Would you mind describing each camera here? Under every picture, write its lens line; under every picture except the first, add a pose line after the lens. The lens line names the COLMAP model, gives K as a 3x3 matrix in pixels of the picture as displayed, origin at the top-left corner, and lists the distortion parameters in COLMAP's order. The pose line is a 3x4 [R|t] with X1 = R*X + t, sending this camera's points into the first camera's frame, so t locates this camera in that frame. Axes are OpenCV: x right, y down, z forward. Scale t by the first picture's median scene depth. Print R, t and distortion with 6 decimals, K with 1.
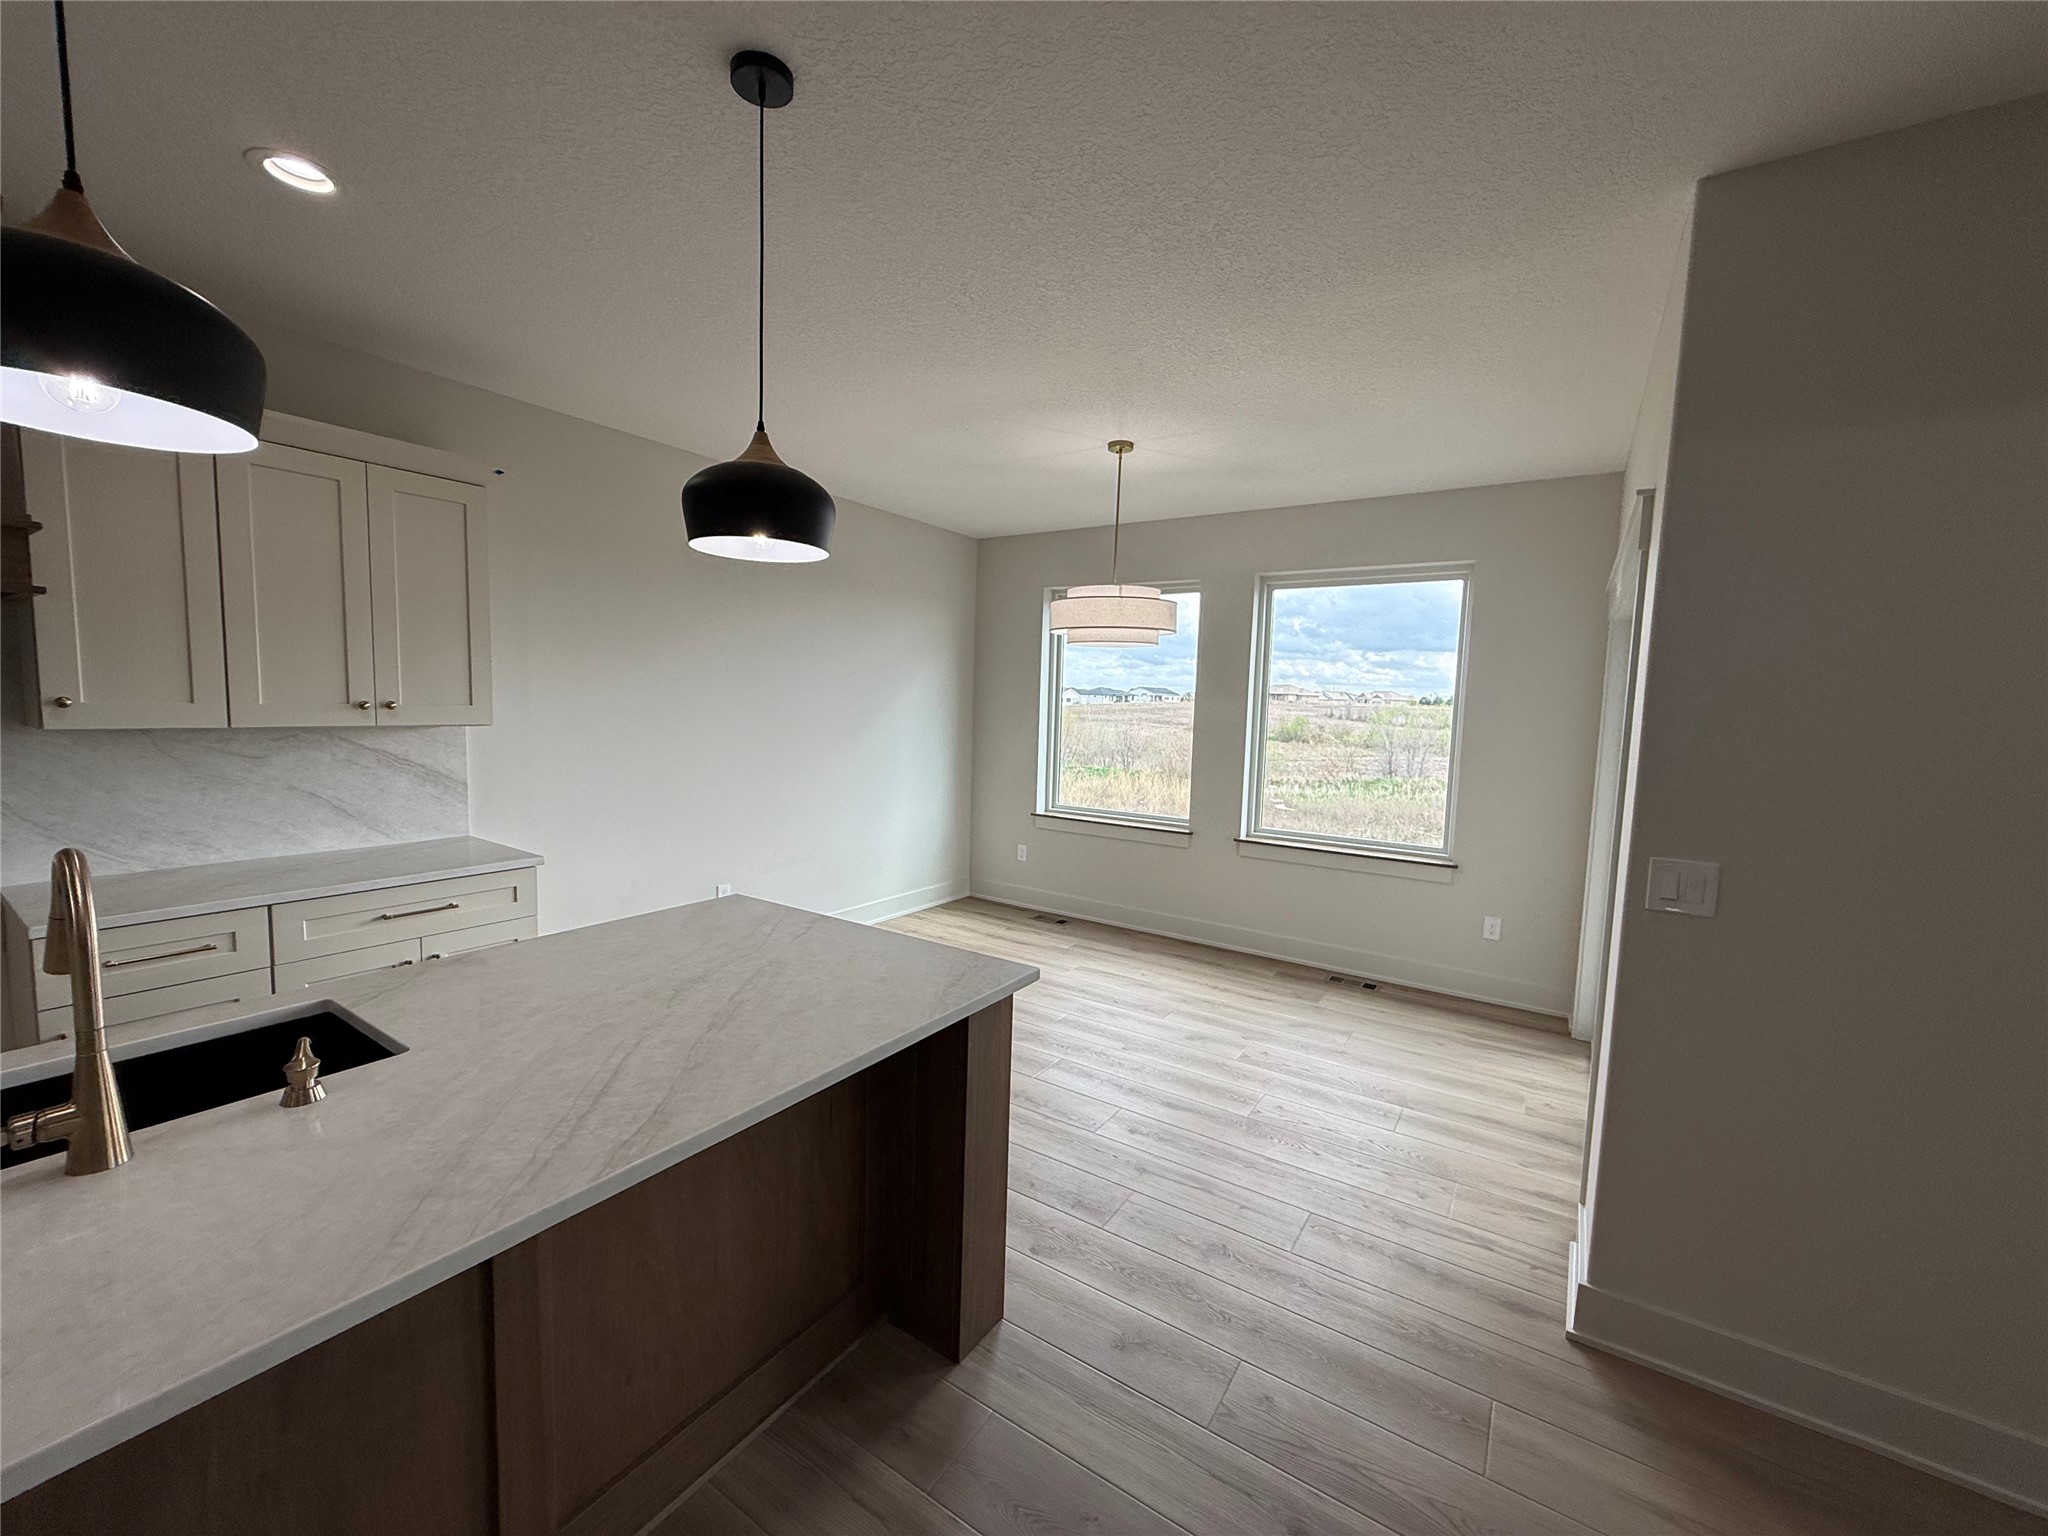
lens RADIAL K [[811.7, 0, 1019.6], [0, 811.7, 771.4], [0, 0, 1]] dist [-0.000543, -0.000189]
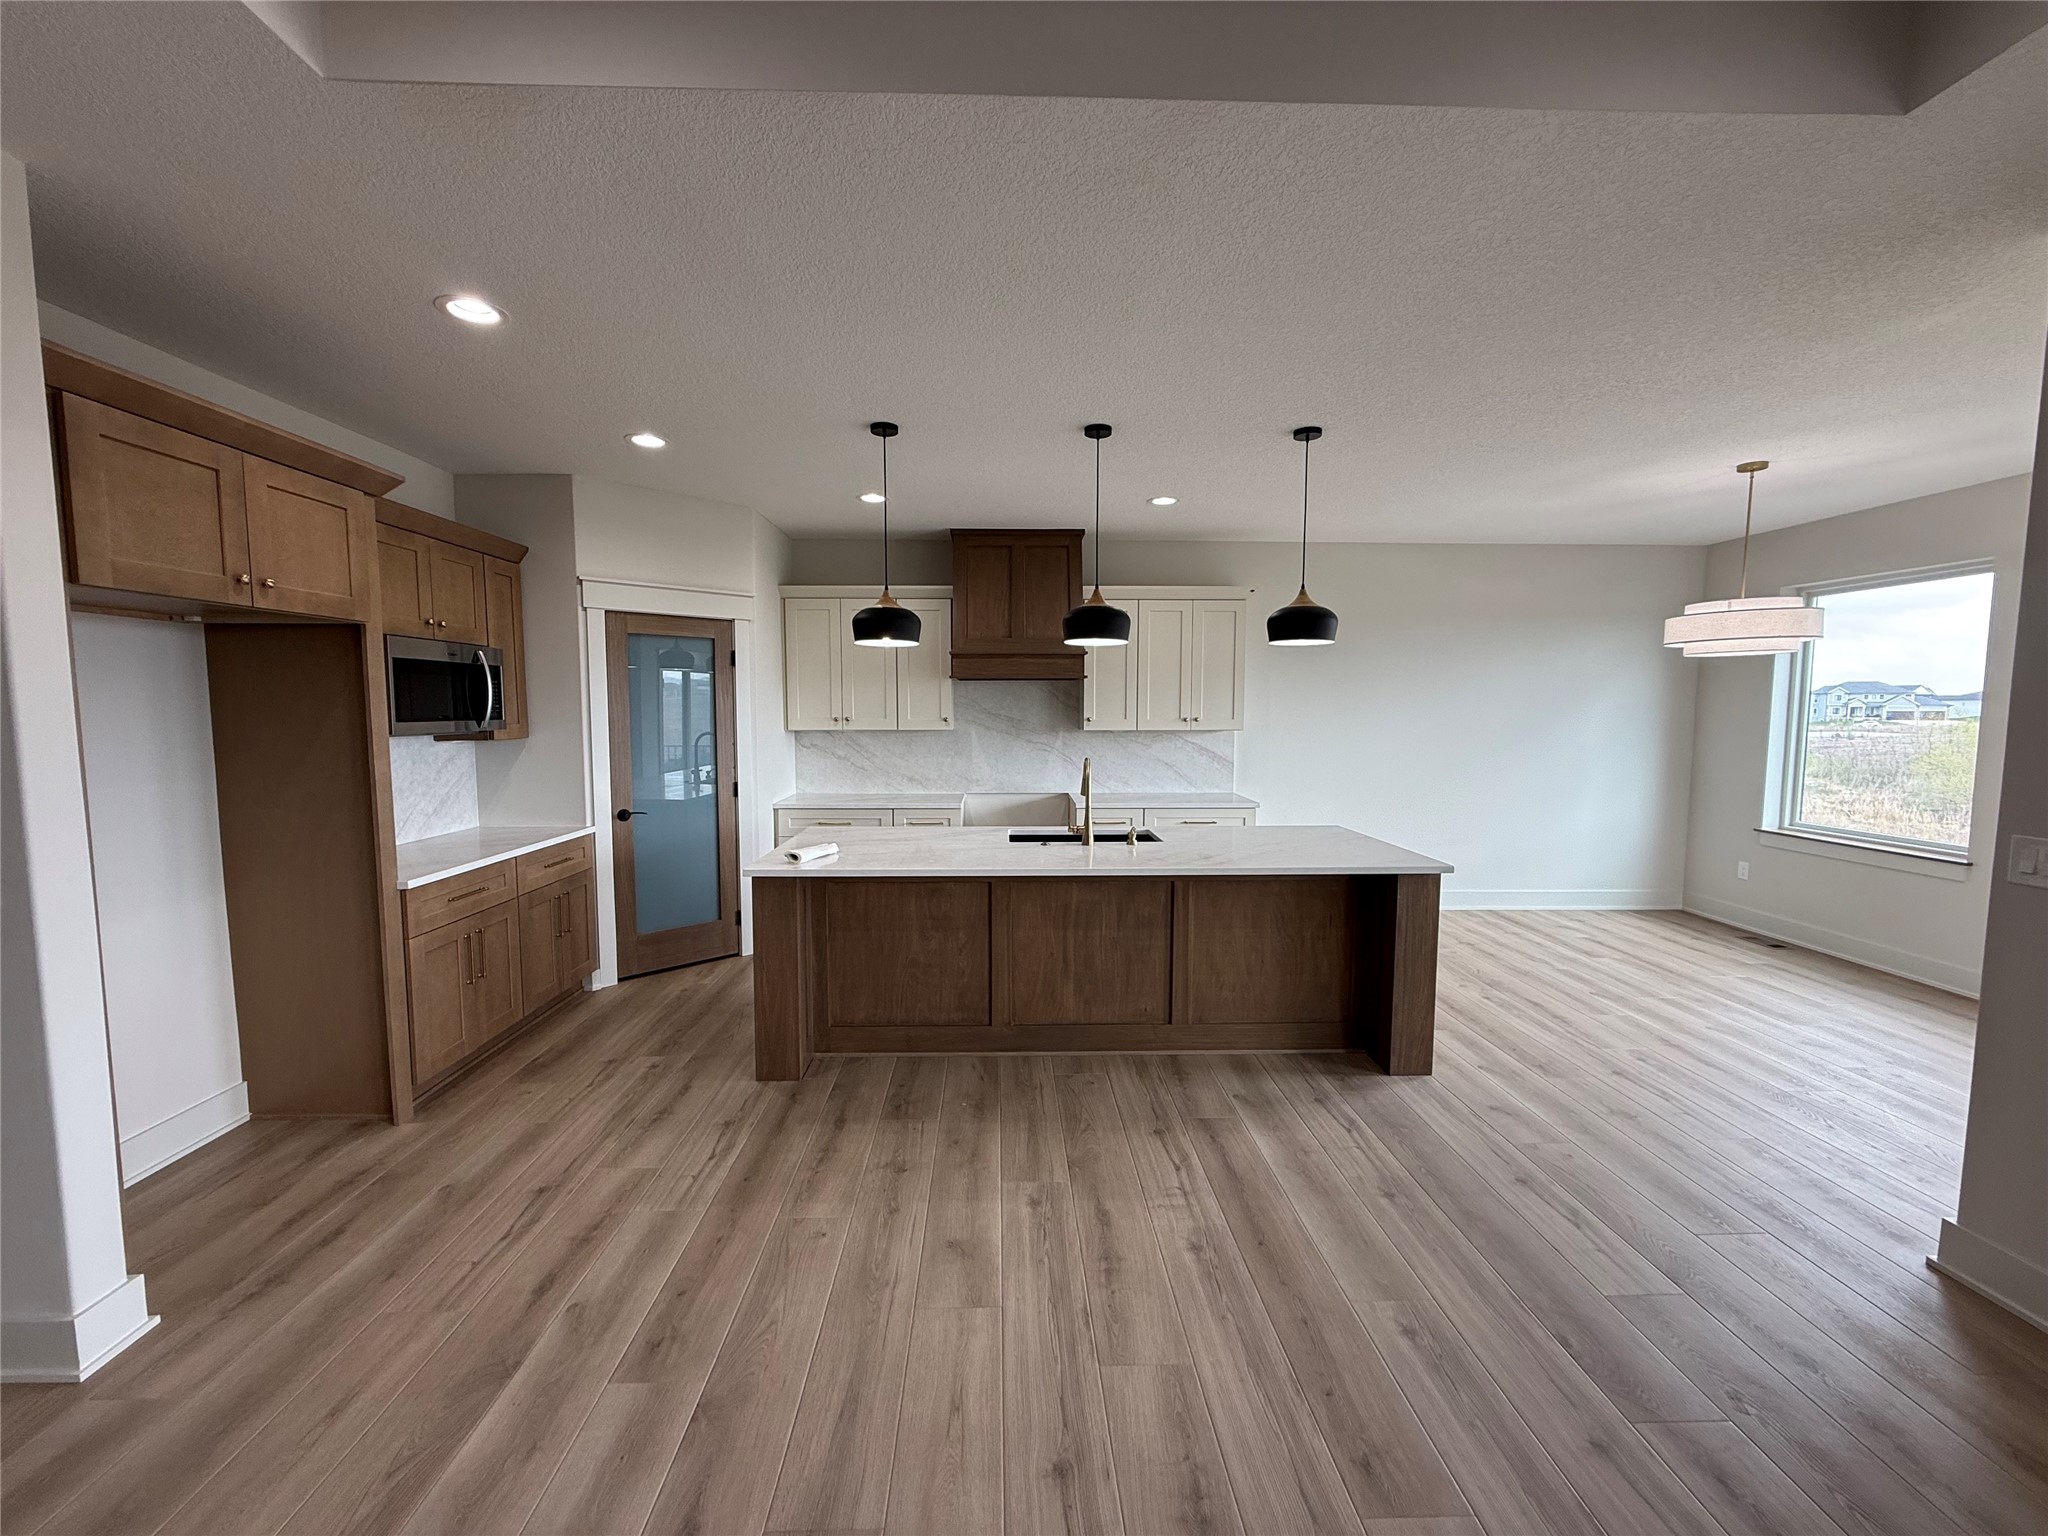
lens RADIAL K [[811.7, 0, 1019.6], [0, 811.7, 771.4], [0, 0, 1]] dist [-0.000543, -0.000189]
pose [[0.578807, 0.036573, -0.814644, 0.558592], [-0.055961, 0.998420, 0.005063, 0.055836], [0.813542, 0.042657, 0.579939, -0.467104]]
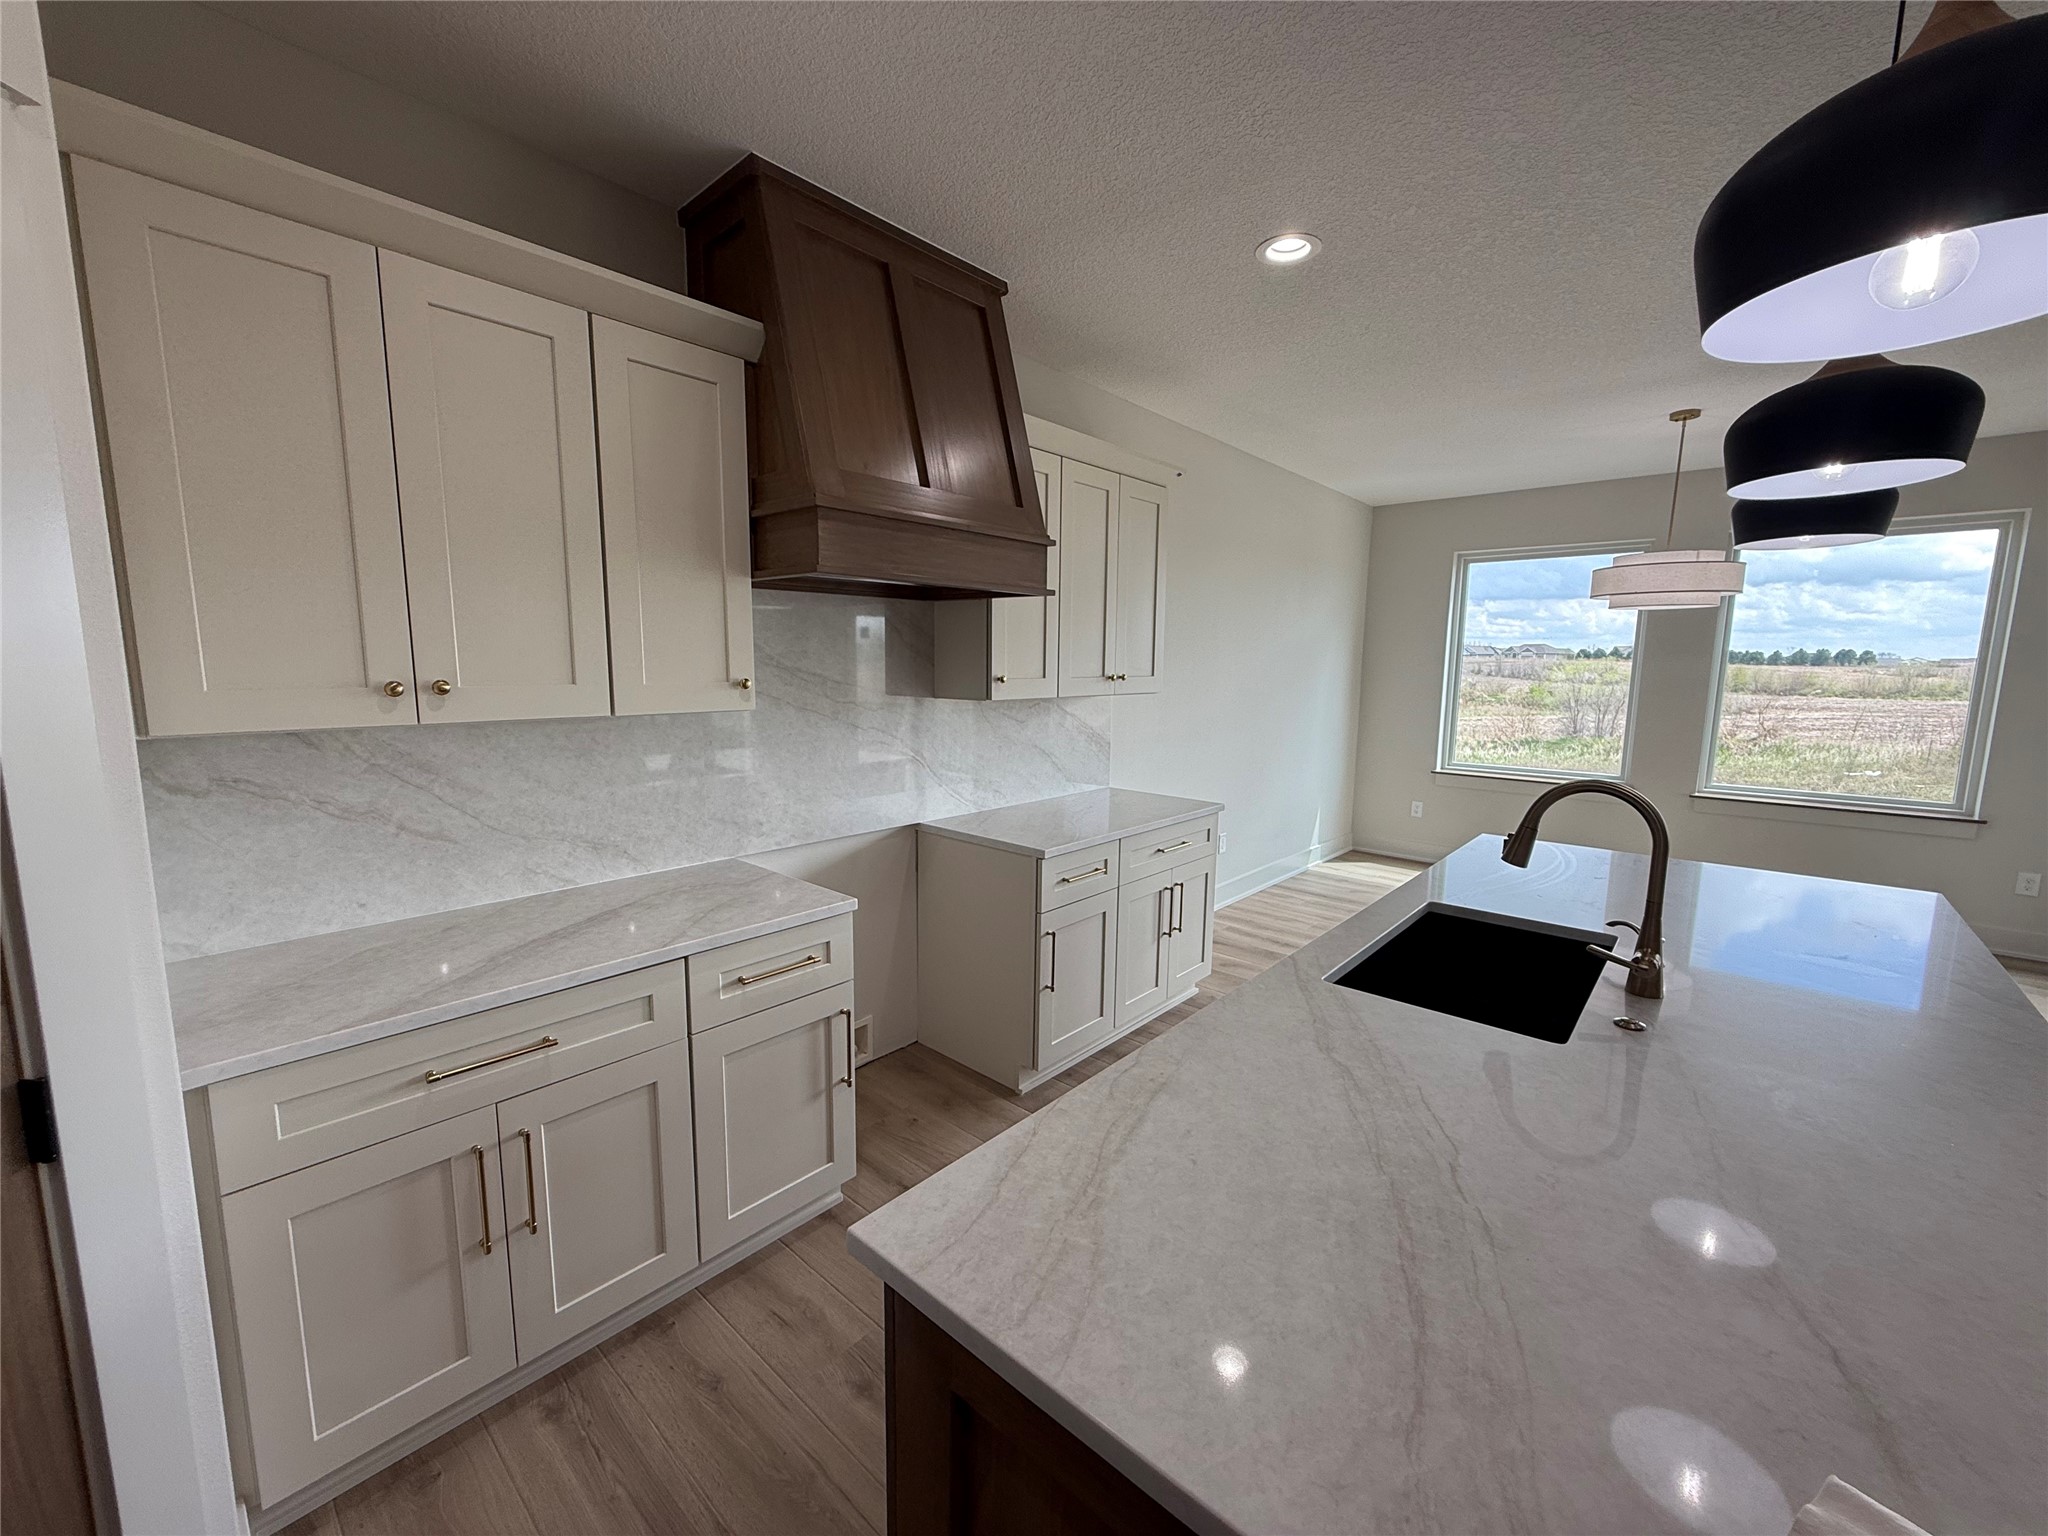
lens RADIAL K [[811.7, 0, 1019.6], [0, 811.7, 771.4], [0, 0, 1]] dist [-0.000543, -0.000189]
pose [[0.990338, -0.001570, -0.138662, -0.718227], [0.007789, 0.998987, 0.044318, 0.003475], [0.138452, -0.044970, 0.989348, -0.206667]]
